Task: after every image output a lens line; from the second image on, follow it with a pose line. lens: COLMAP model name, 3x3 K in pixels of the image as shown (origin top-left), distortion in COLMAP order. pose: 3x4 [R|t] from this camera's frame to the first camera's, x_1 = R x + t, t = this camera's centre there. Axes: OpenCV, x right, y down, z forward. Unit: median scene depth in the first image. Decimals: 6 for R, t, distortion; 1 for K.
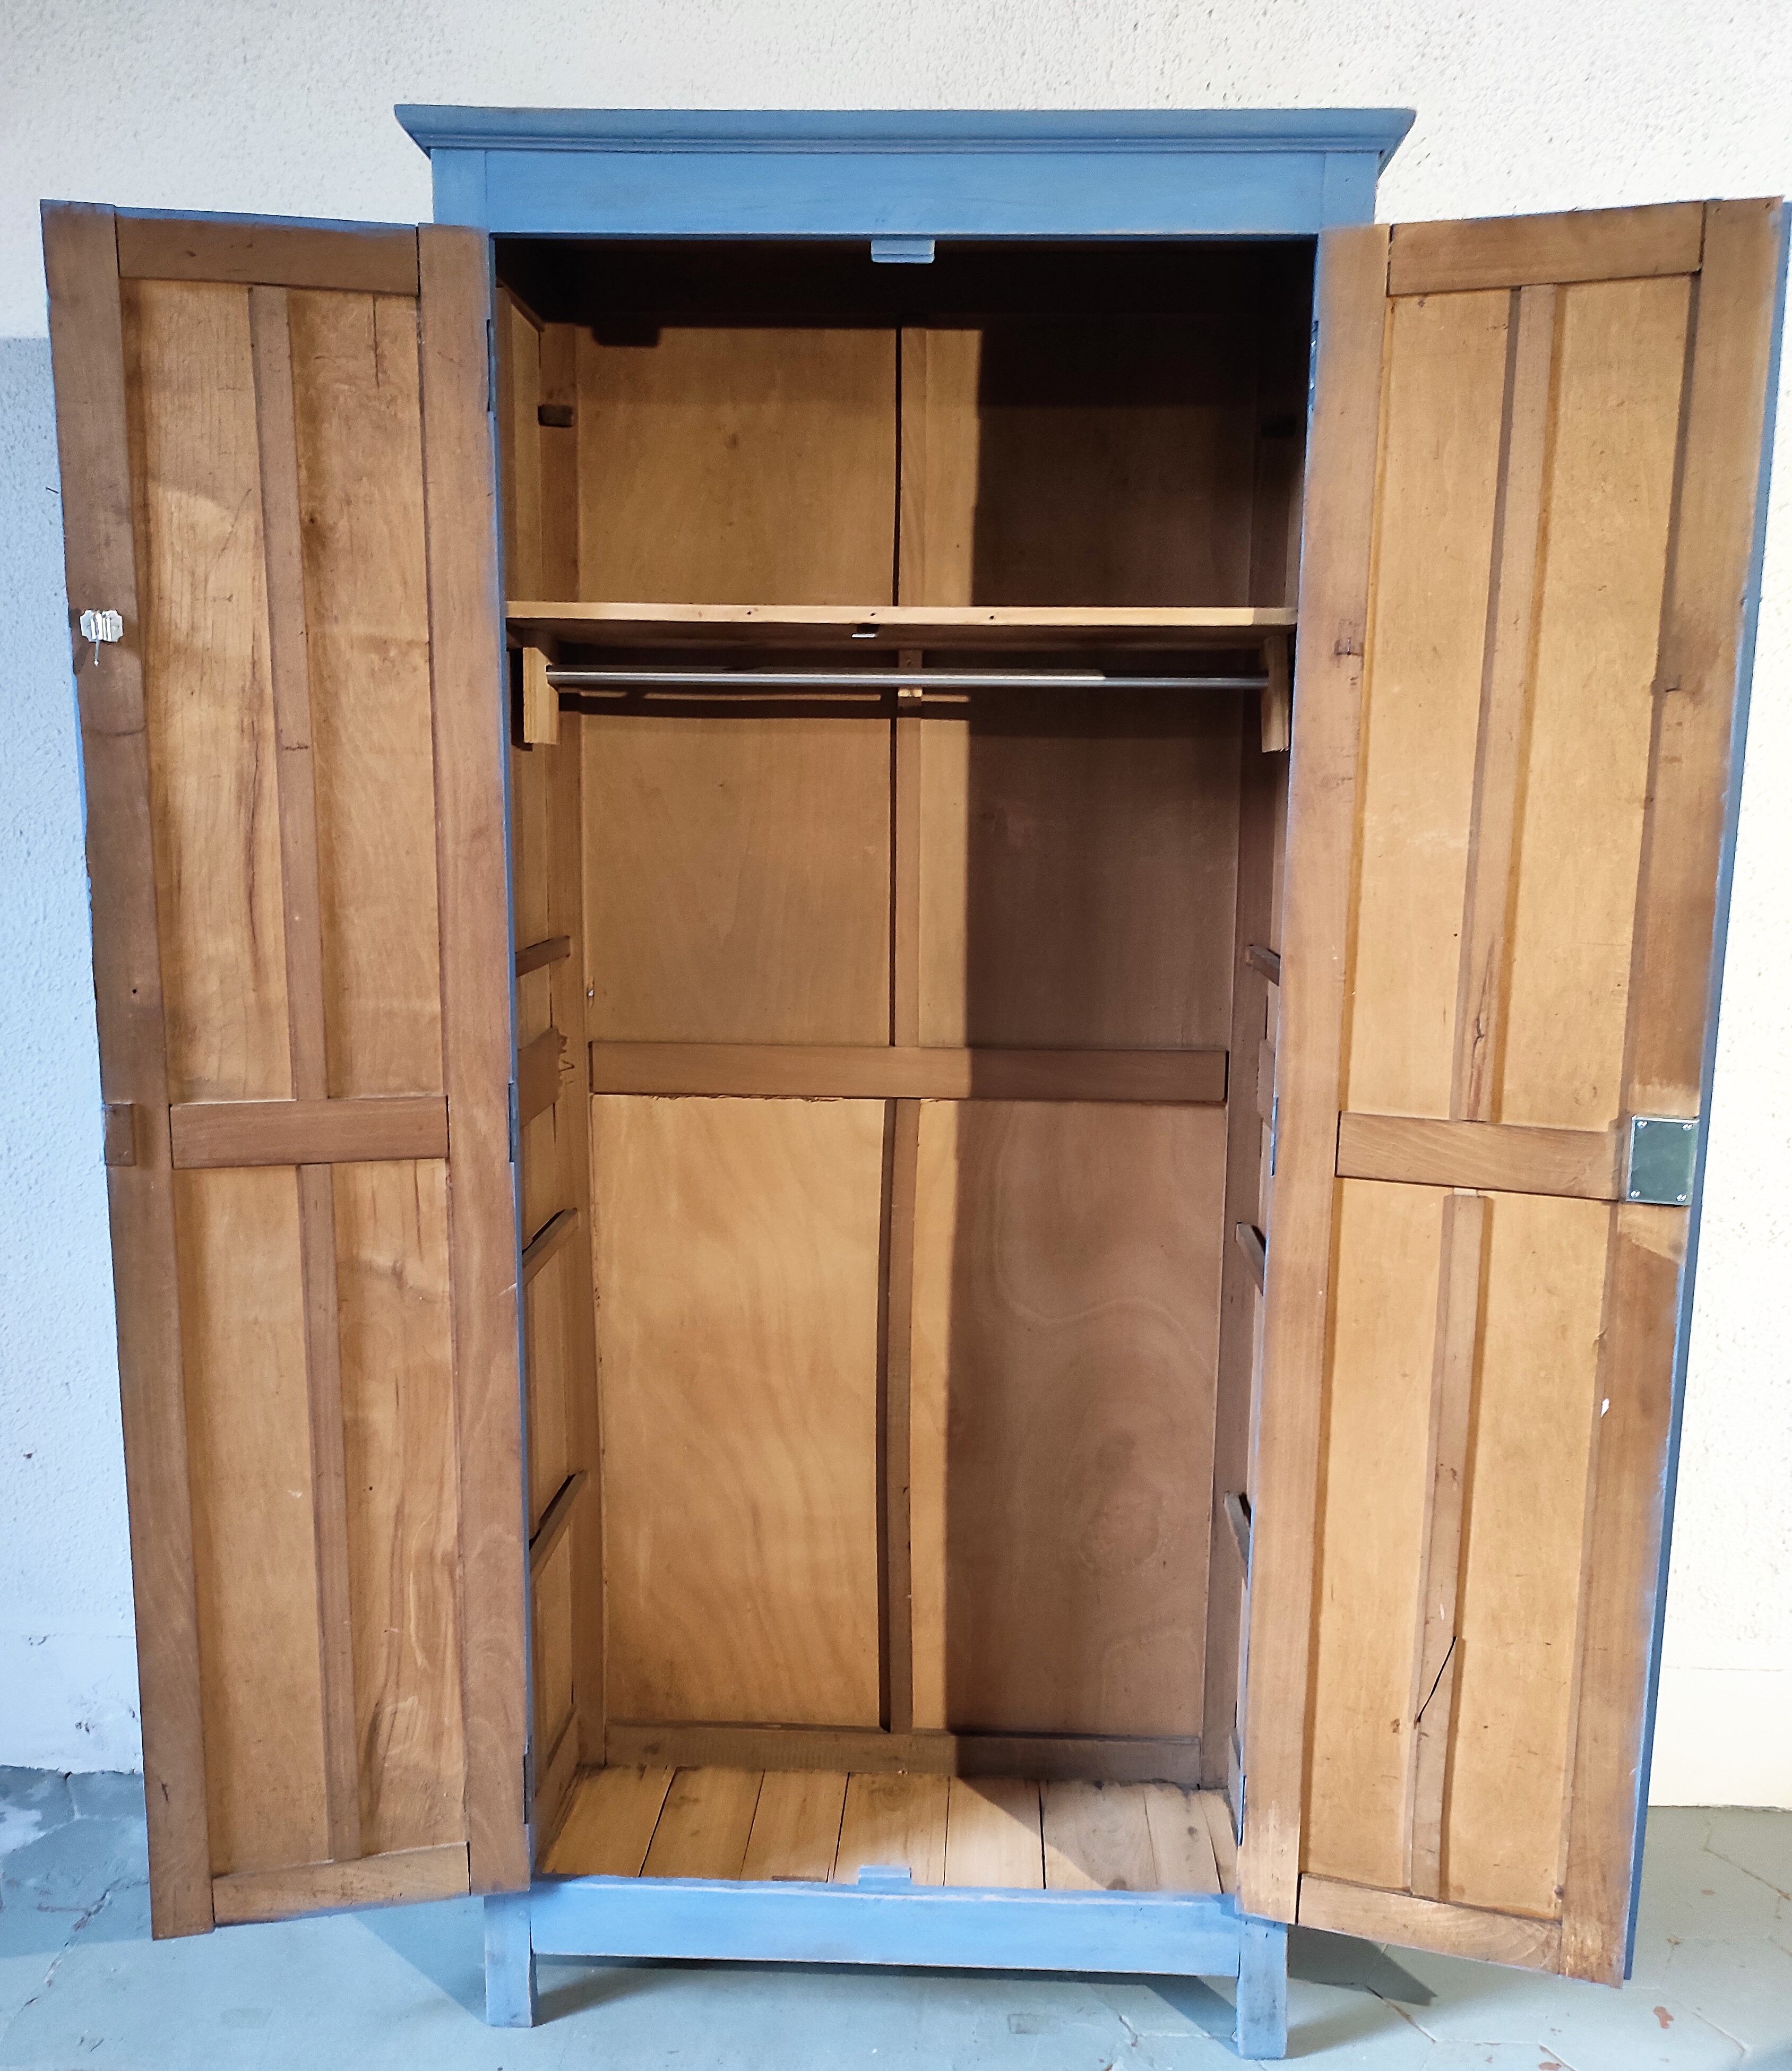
lens RADIAL K [[1788.2, 0, 878.8], [0, 1788.2, 1112.8], [0, 0, 1]] dist [0.030251, -0.005972]
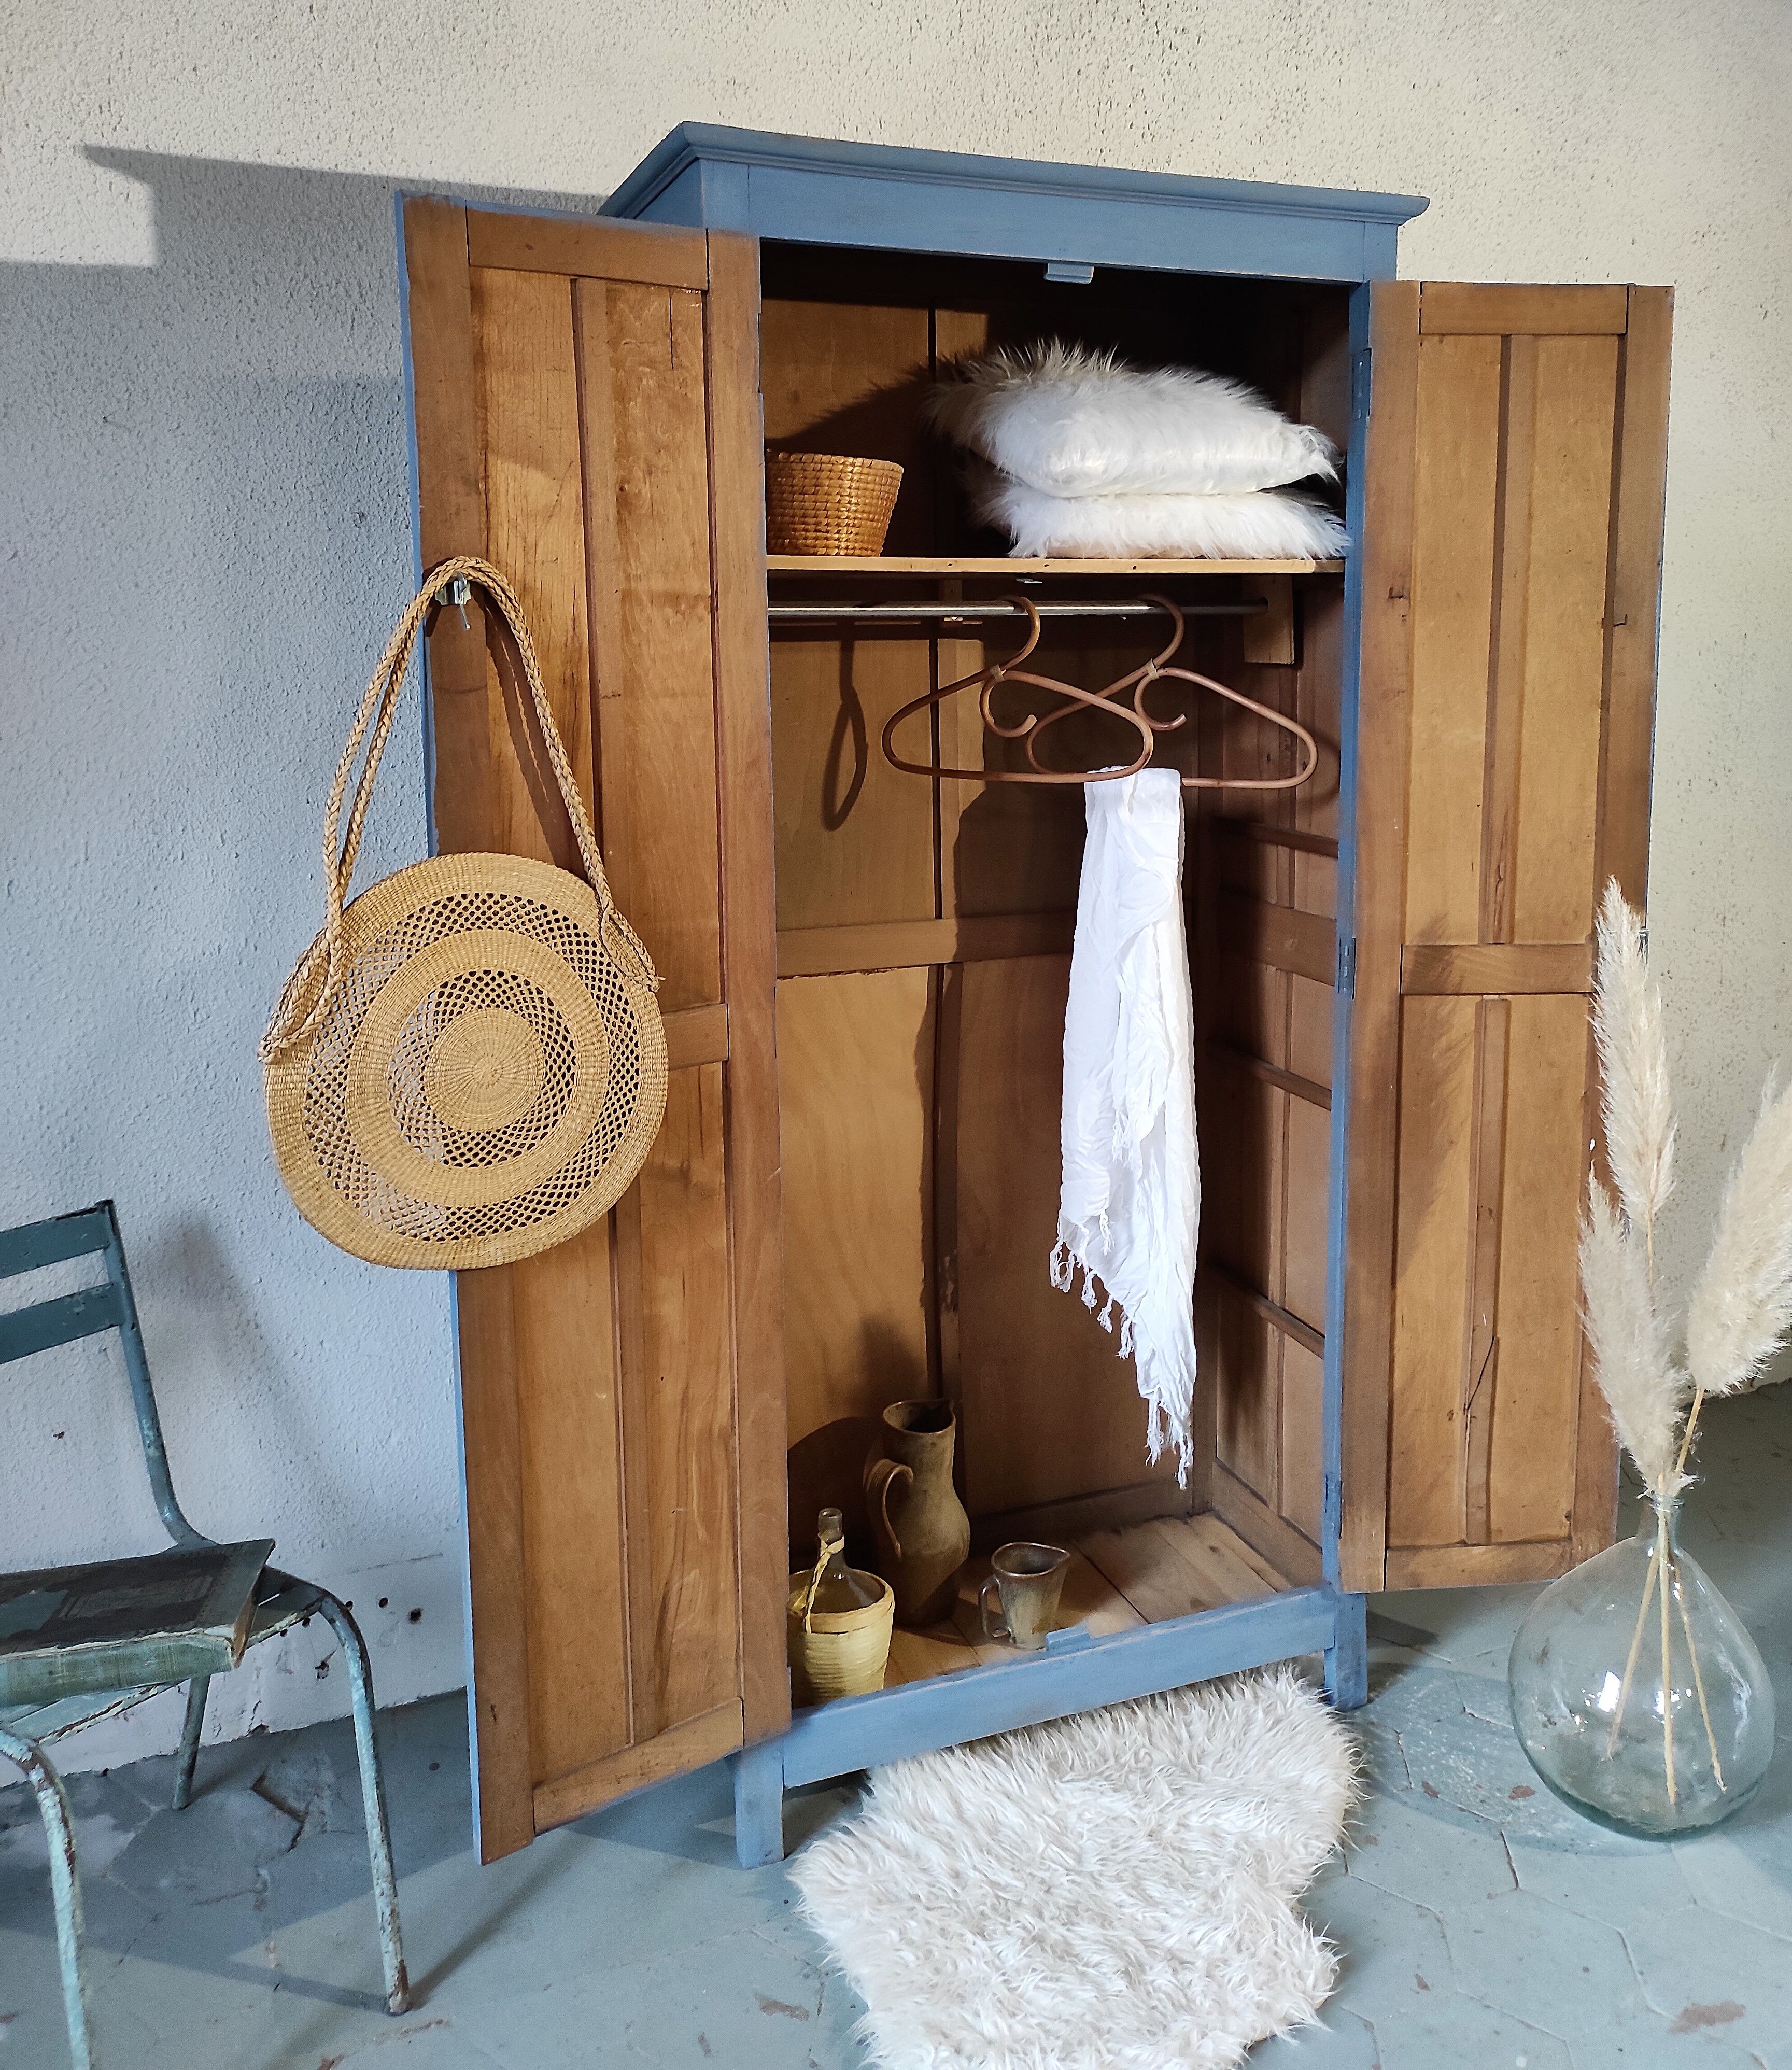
lens RADIAL K [[1787.2, 0, 902.7], [0, 1787.2, 878.8], [0, 0, 1]] dist [0.030251, -0.005972]
pose [[0.914082, -0.075452, 0.398449, -0.541381], [0.087730, 0.996064, -0.012644, -0.058753], [-0.395926, 0.046514, 0.917104, -0.044321]]
